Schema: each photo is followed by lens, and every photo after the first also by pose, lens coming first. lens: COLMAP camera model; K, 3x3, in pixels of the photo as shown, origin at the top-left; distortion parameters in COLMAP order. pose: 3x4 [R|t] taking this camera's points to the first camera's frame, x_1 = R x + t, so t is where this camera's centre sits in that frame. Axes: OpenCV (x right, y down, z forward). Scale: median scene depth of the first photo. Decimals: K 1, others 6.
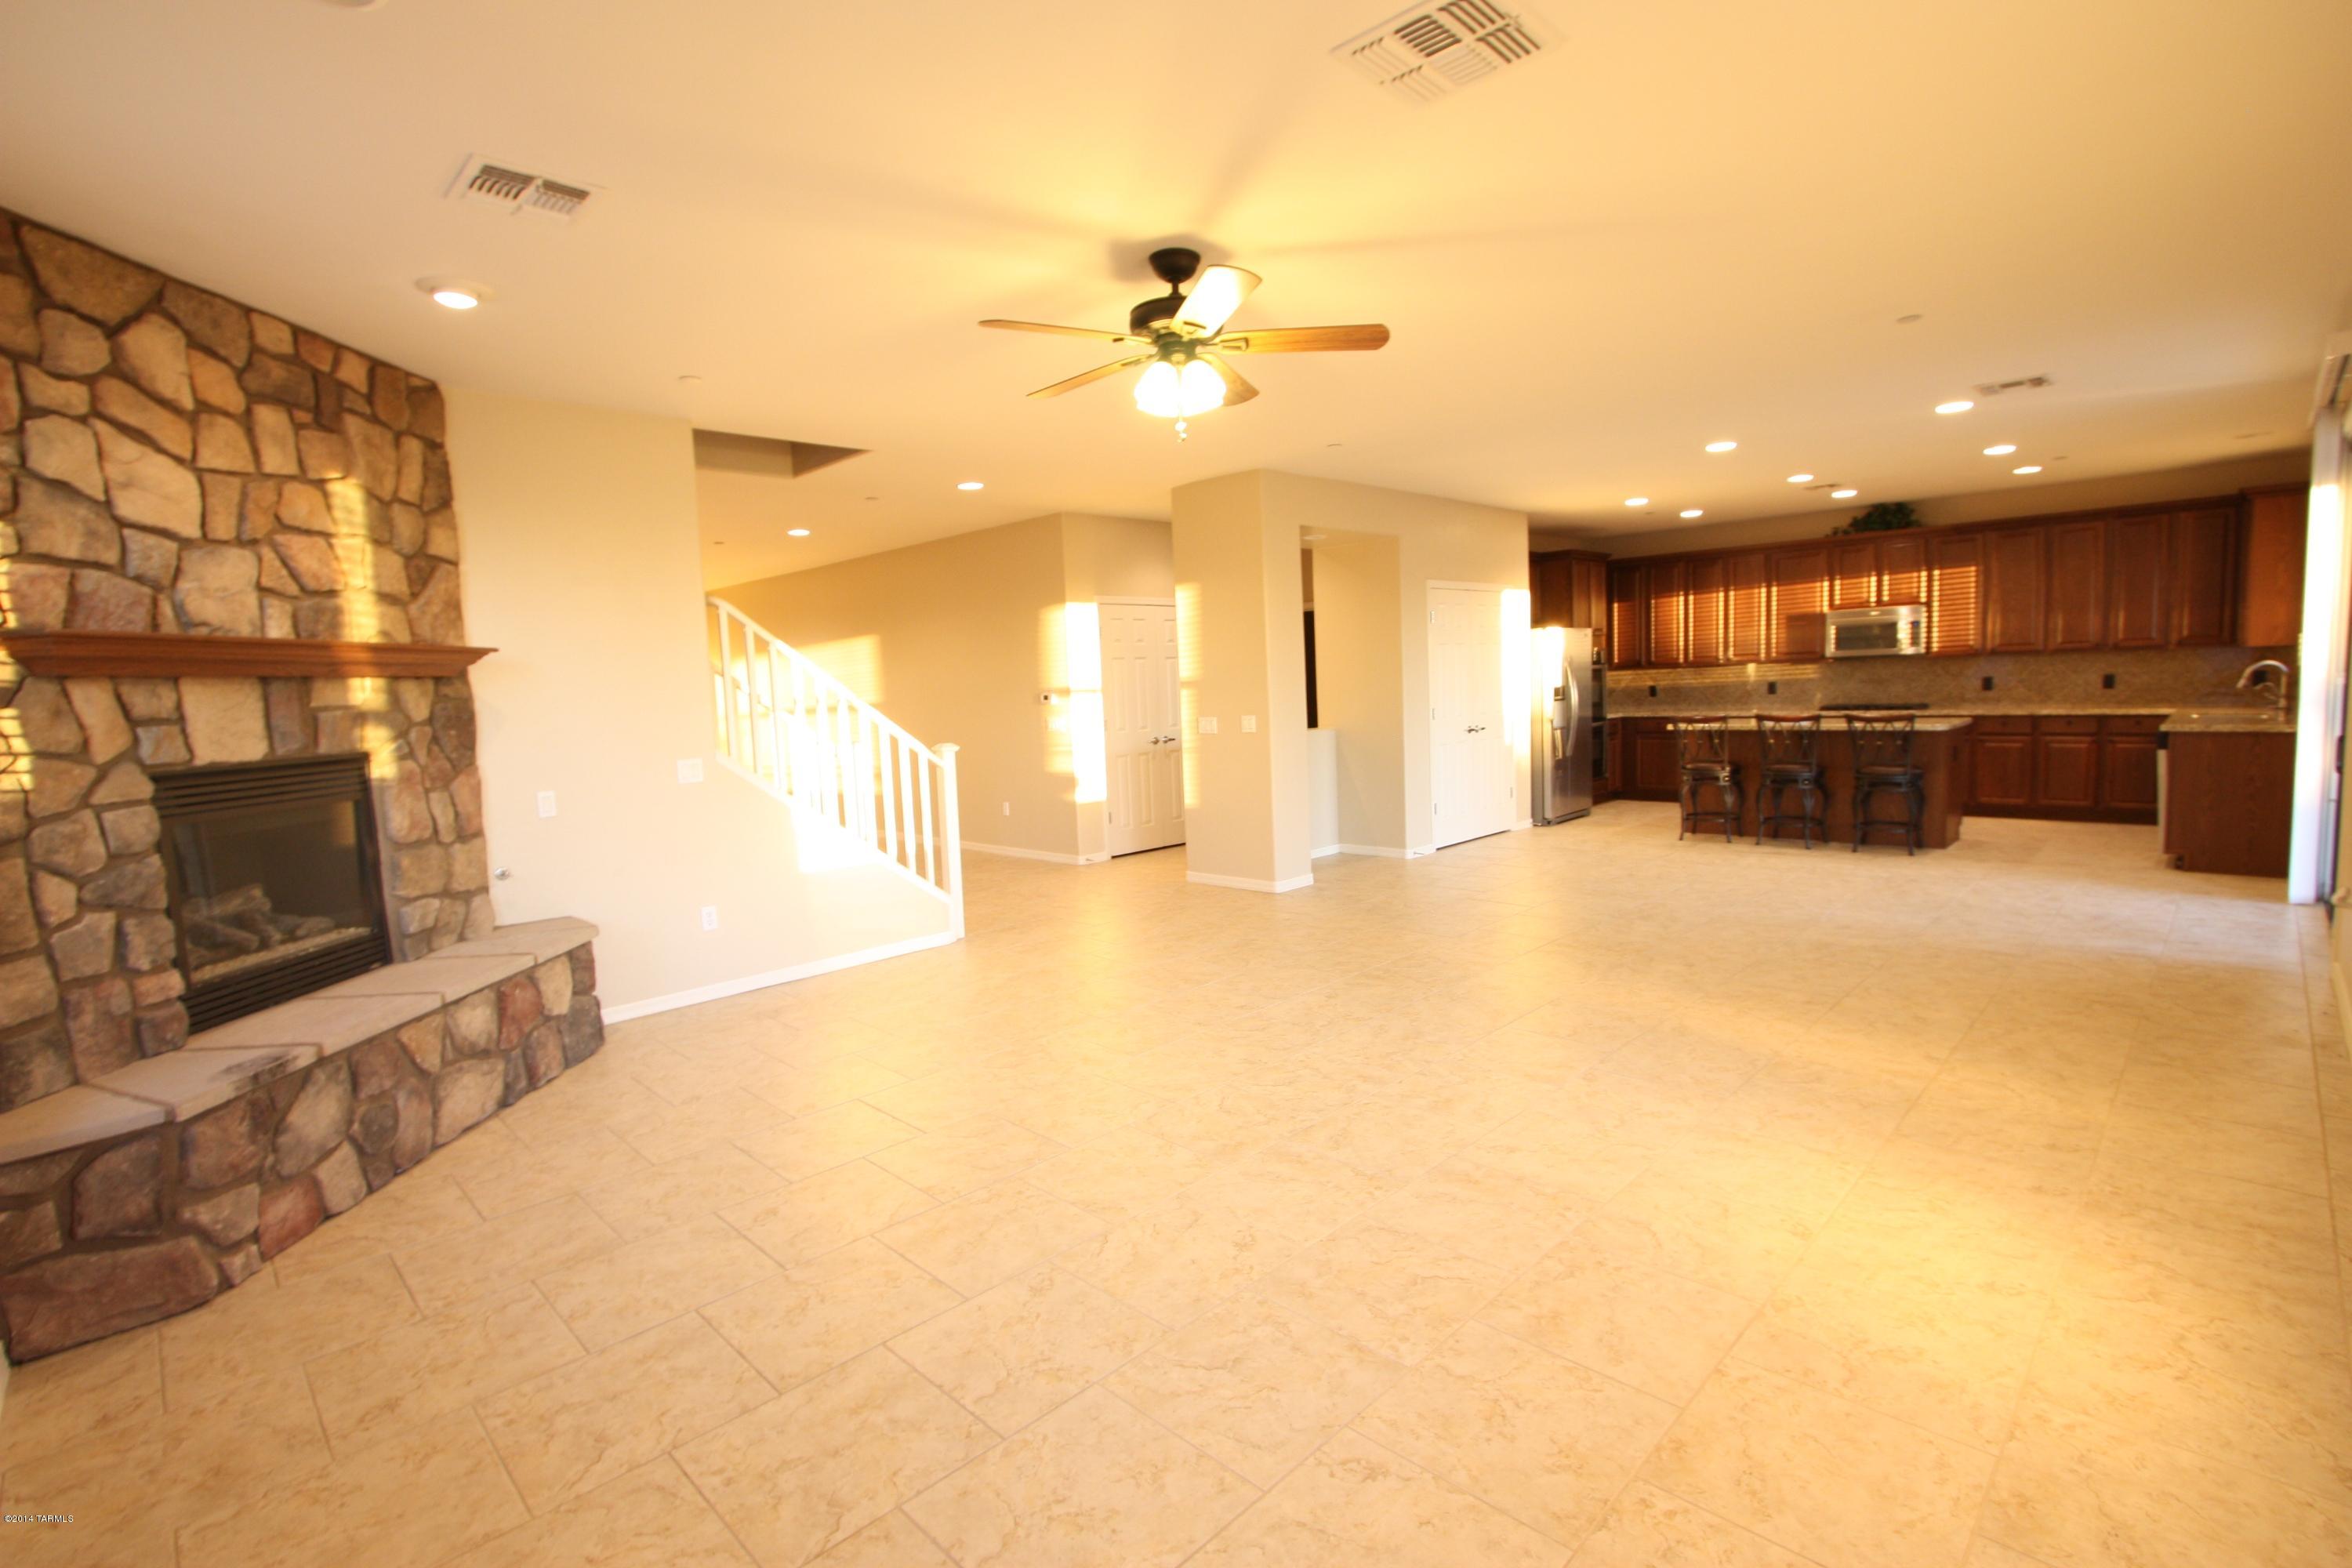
lens RADIAL K [[1085.2, 0, 1178.3], [0, 1085.2, 785.2], [0, 0, 1]] dist [-0.017701, 0.003131]
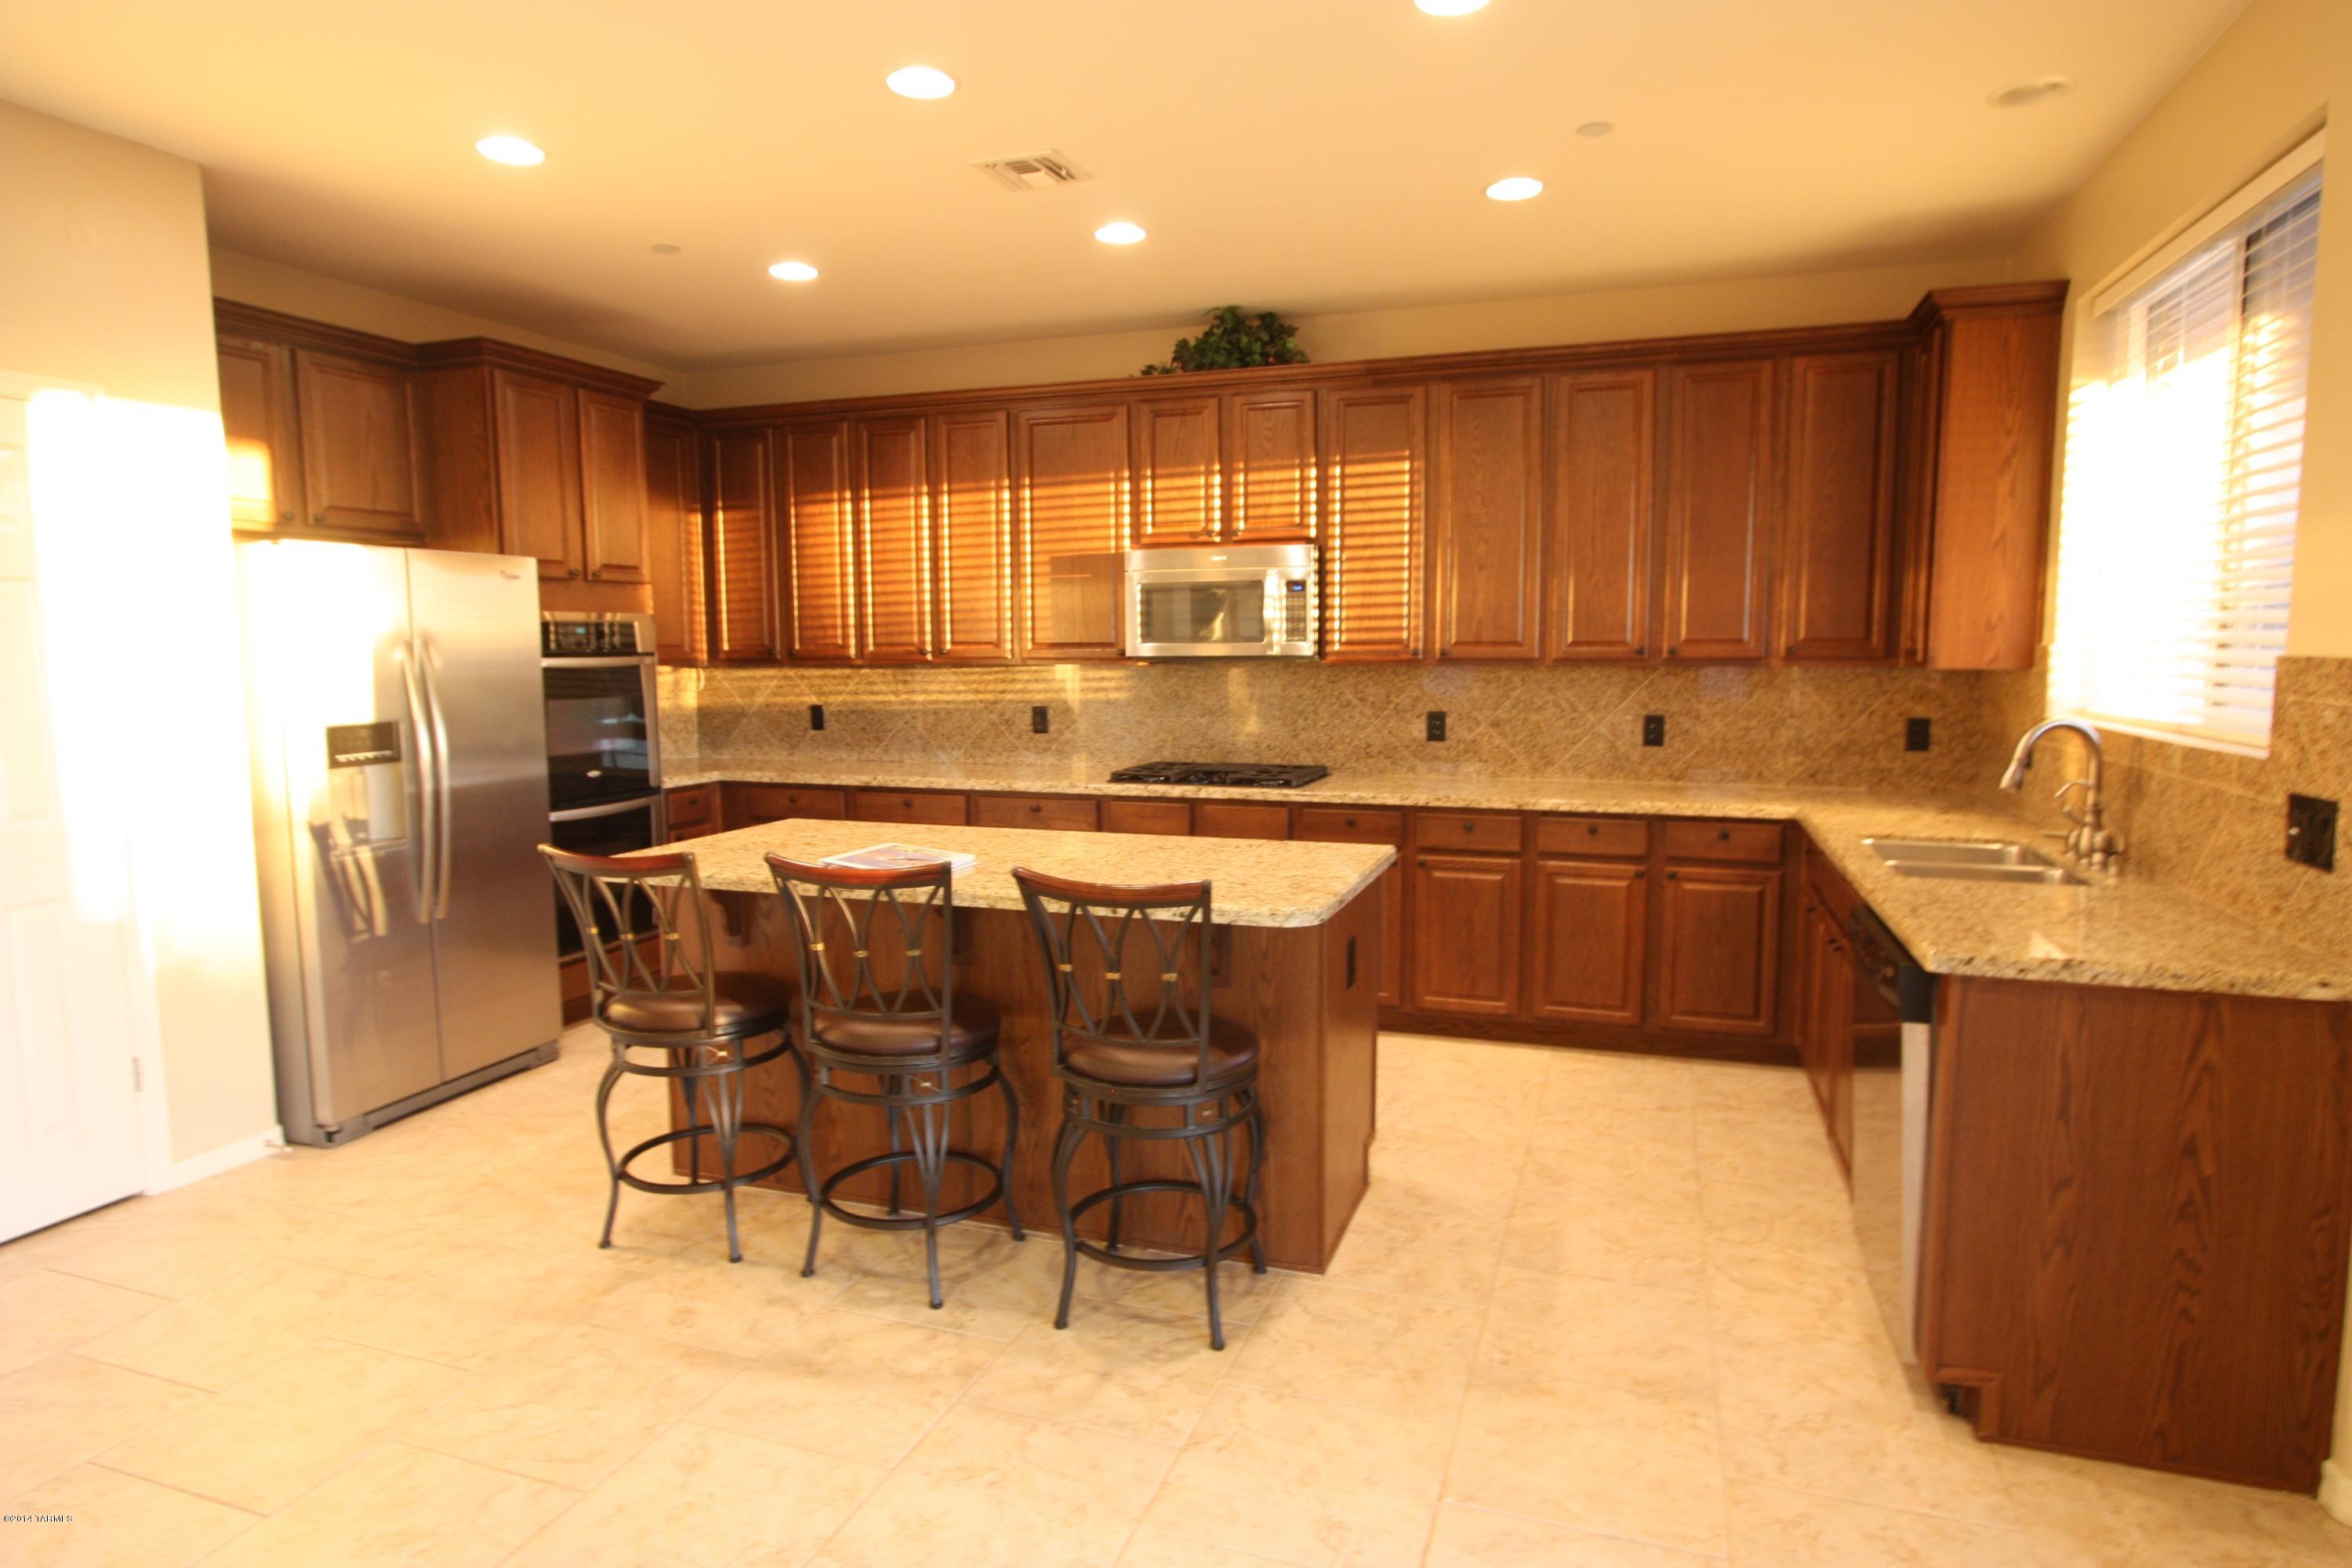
lens RADIAL K [[1336.6, 0, 1175.2], [0, 1336.6, 784.1], [0, 0, 1]] dist [-0.017702, 0.005680]
pose [[0.902538, -0.010020, 0.430493, 1.057625], [0.009539, 0.999949, 0.003276, -0.188122], [-0.430504, 0.001150, 0.902588, 1.388184]]
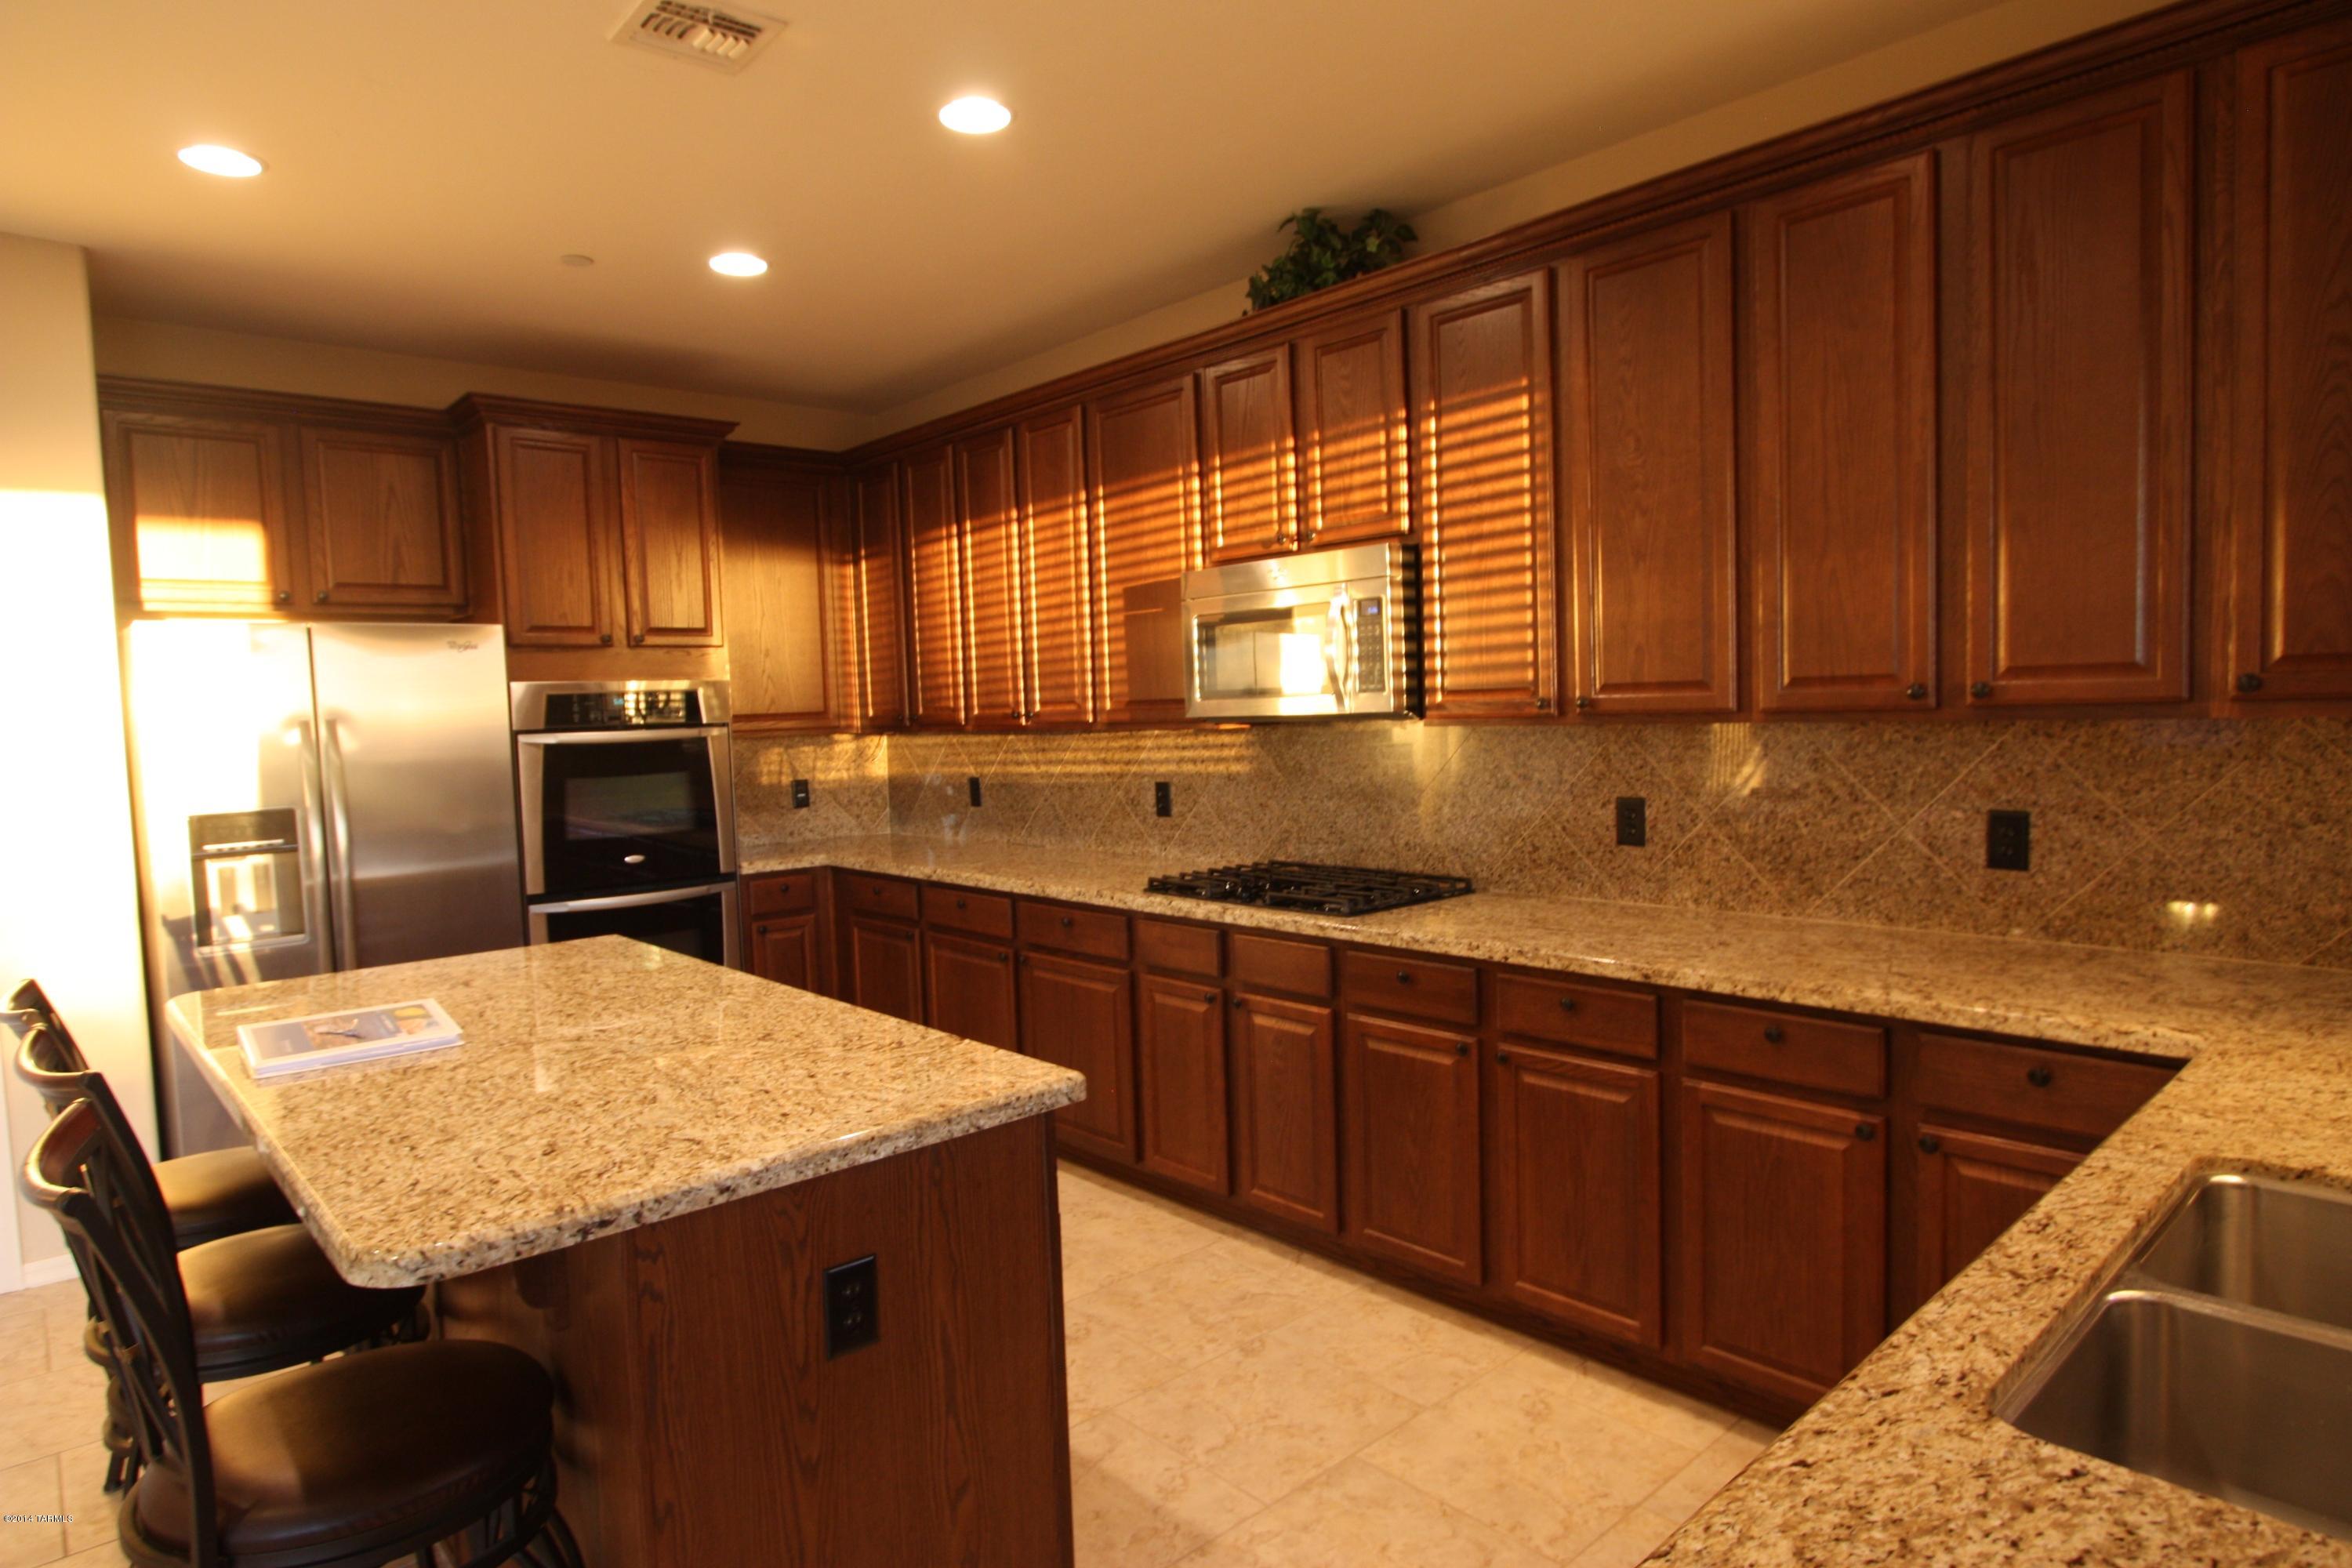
lens RADIAL K [[1336.6, 0, 1178.5], [0, 1336.6, 787.8], [0, 0, 1]] dist [-0.017702, 0.005680]
pose [[0.998559, 0.010321, -0.052657, 1.689913], [-0.011864, 0.999507, -0.029083, -0.236764], [0.052331, 0.029666, 0.998189, 1.673971]]
